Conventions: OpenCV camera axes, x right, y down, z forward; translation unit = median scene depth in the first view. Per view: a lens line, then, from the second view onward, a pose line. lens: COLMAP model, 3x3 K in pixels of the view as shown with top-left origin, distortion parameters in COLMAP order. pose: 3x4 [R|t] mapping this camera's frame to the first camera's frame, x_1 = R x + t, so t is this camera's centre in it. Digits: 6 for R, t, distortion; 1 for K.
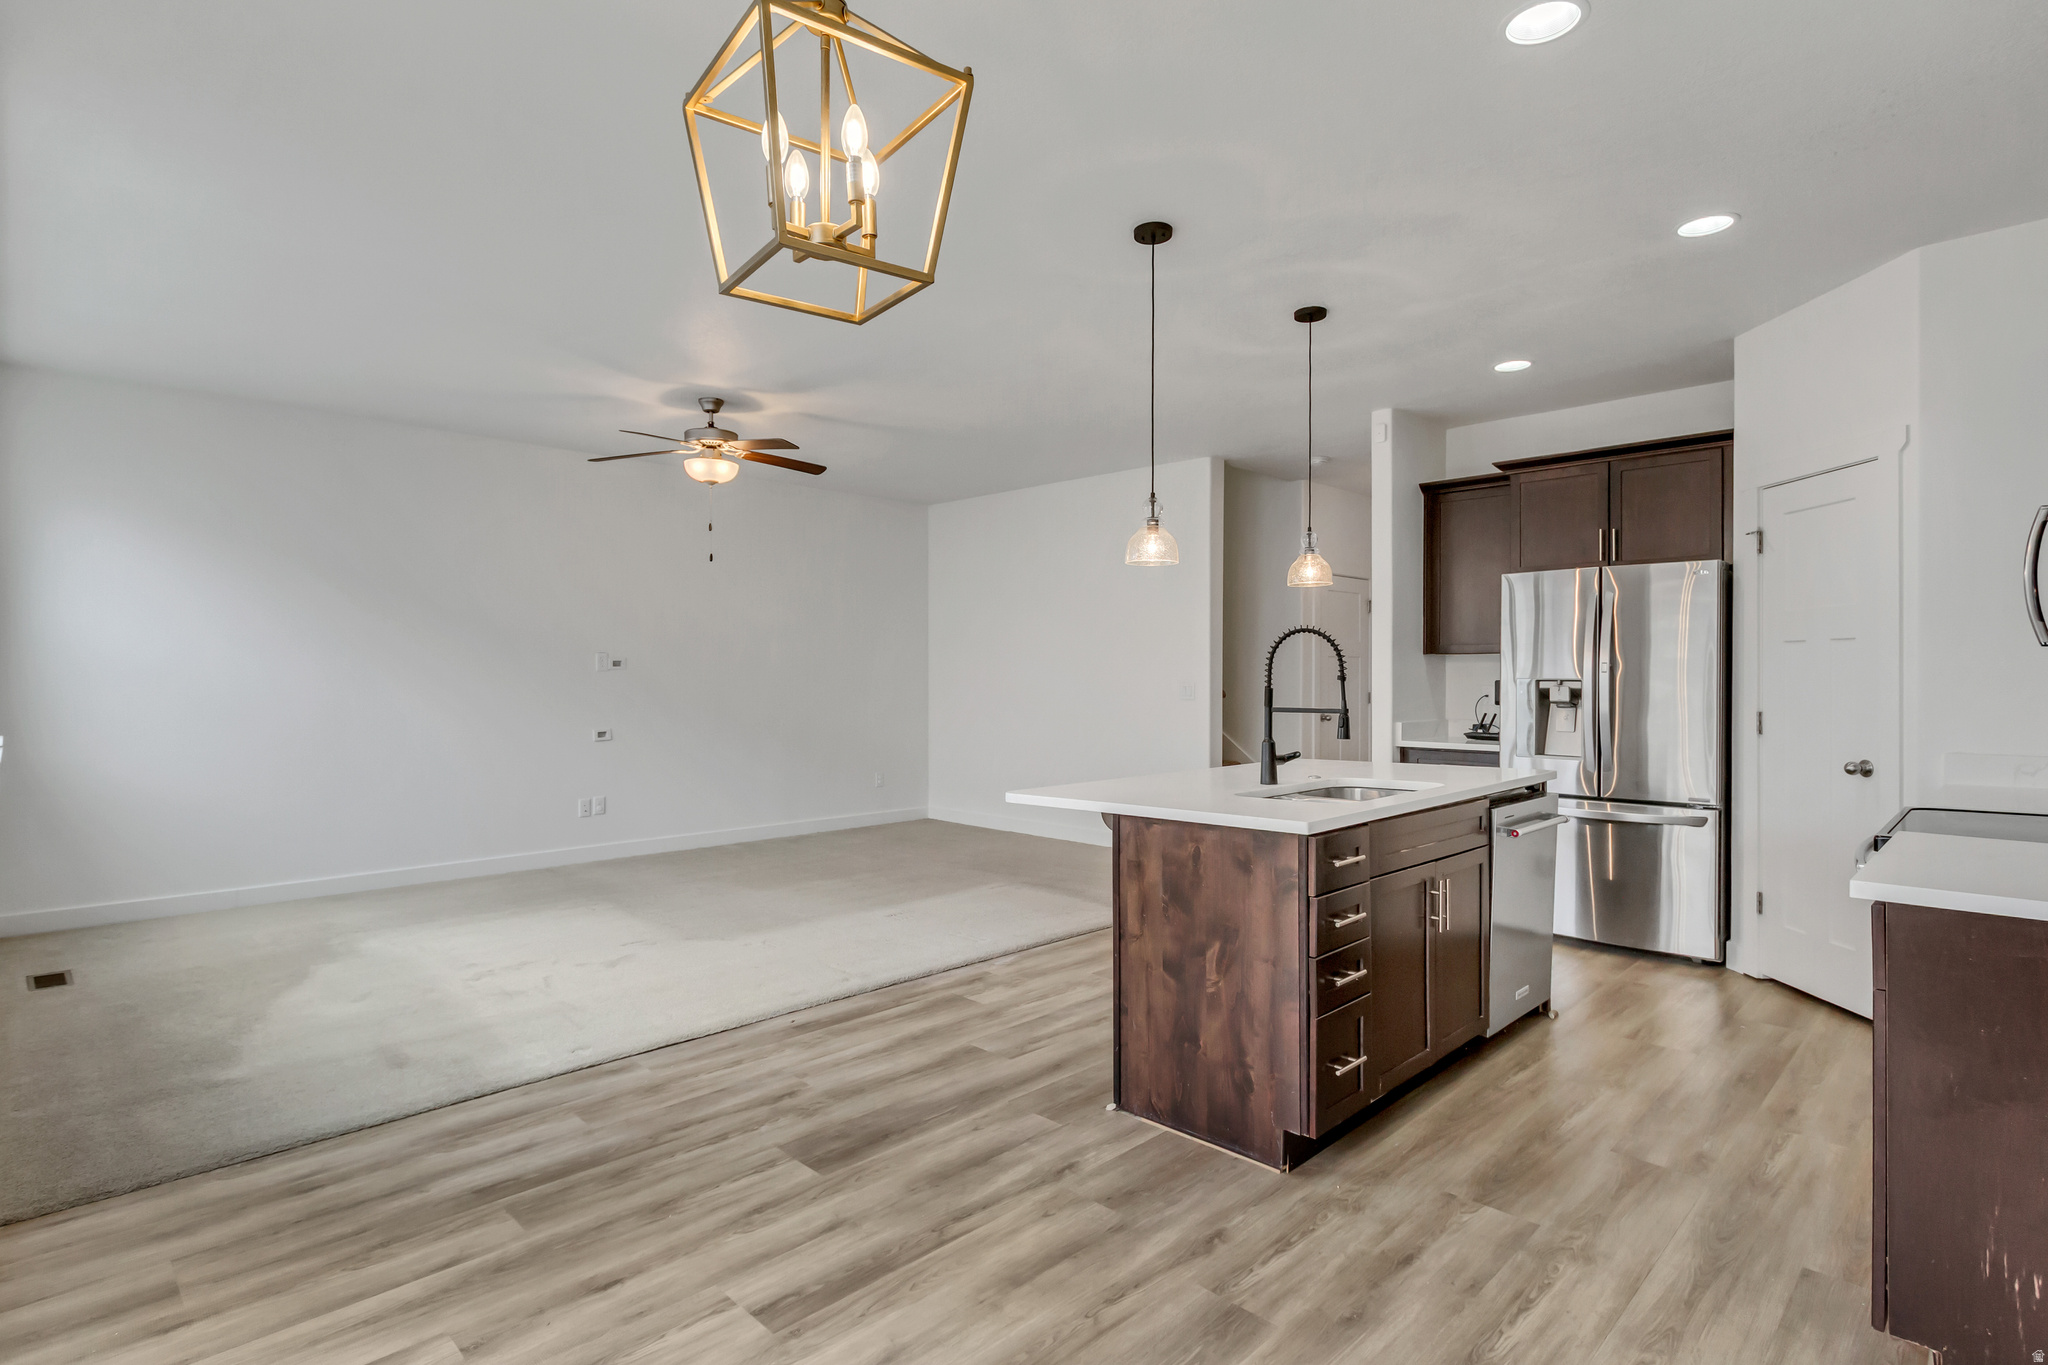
lens RADIAL K [[1022.7, 0, 1022.0], [0, 1022.7, 671.4], [0, 0, 1]] dist [0.007415, -0.002756]
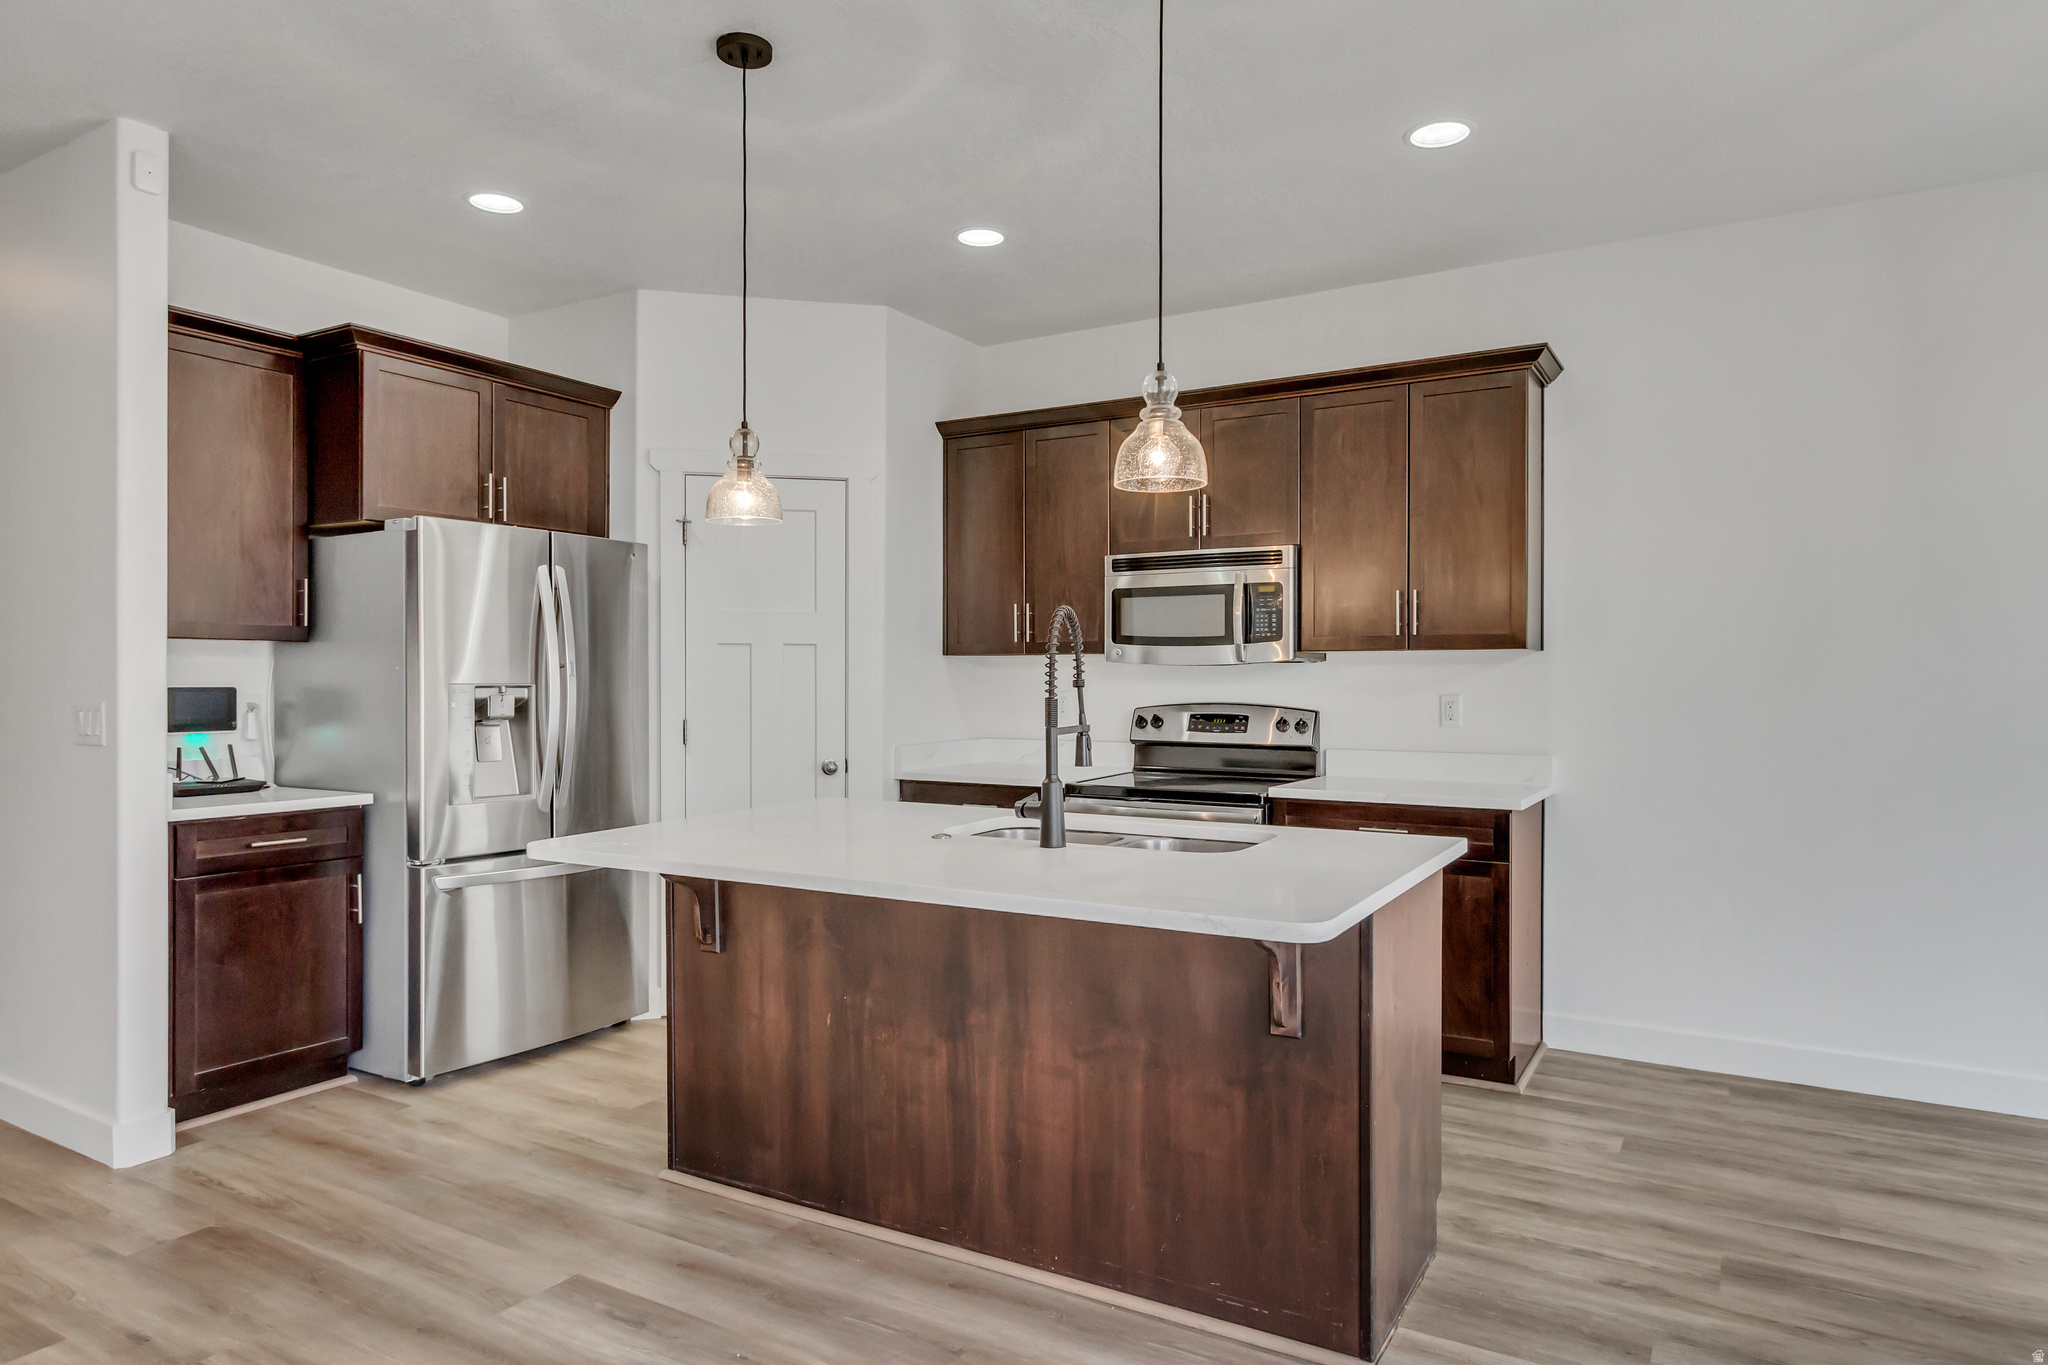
lens RADIAL K [[1238.3, 0, 1026.3], [0, 1238.3, 689.5], [0, 0, 1]] dist [0.007761, -0.002517]
pose [[-0.247699, -0.009298, 0.968793, -0.482760], [-0.005691, 0.999951, 0.008142, 0.002786], [-0.968820, -0.003496, -0.247739, 1.138268]]
